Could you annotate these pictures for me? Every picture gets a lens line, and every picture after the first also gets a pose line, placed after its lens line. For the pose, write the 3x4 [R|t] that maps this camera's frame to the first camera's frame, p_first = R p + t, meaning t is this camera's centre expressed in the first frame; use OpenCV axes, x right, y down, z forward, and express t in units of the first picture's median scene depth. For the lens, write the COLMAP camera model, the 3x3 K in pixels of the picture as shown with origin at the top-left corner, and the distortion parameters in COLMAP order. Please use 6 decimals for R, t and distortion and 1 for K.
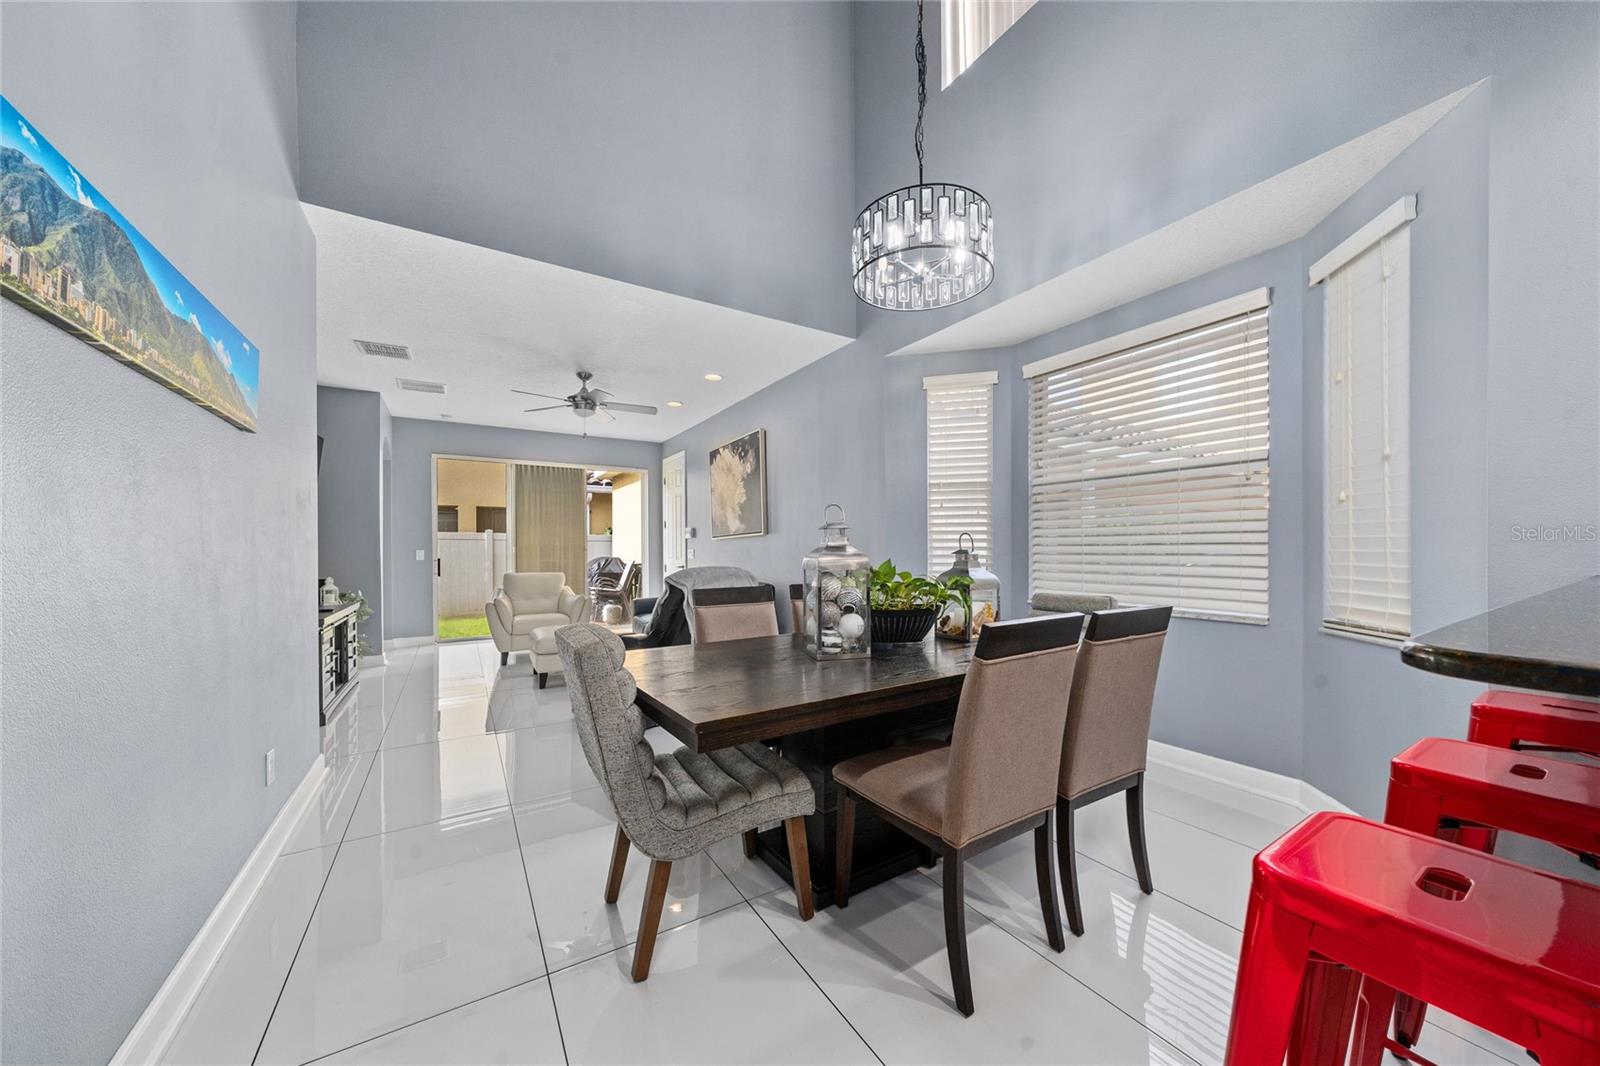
lens RADIAL K [[546.3, 0, 802.7], [0, 546.3, 547.0], [0, 0, 1]] dist [0.002207, 0.000216]
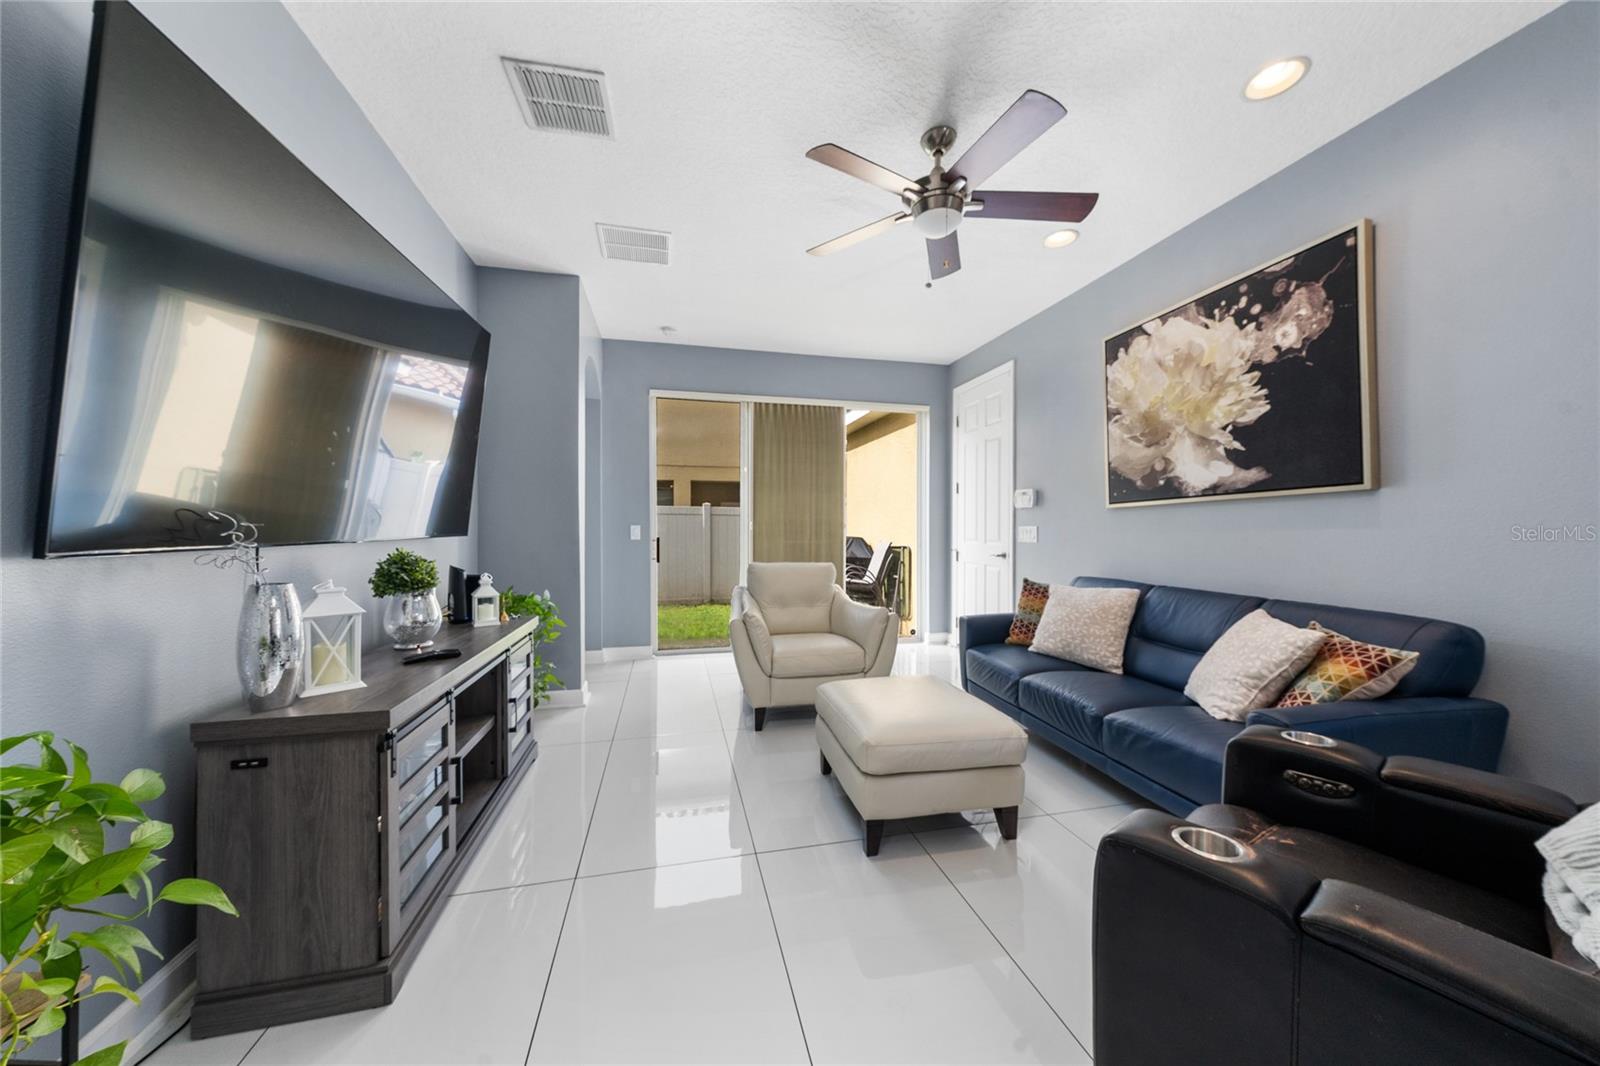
lens RADIAL K [[546.3, 0, 796.9], [0, 546.3, 524.3], [0, 0, 1]] dist [0.002207, 0.000216]
pose [[0.944096, 0.005646, -0.329622, -0.286147], [-0.005866, 0.999983, 0.000328, 0.003358], [0.329618, 0.001624, 0.944113, 0.426283]]
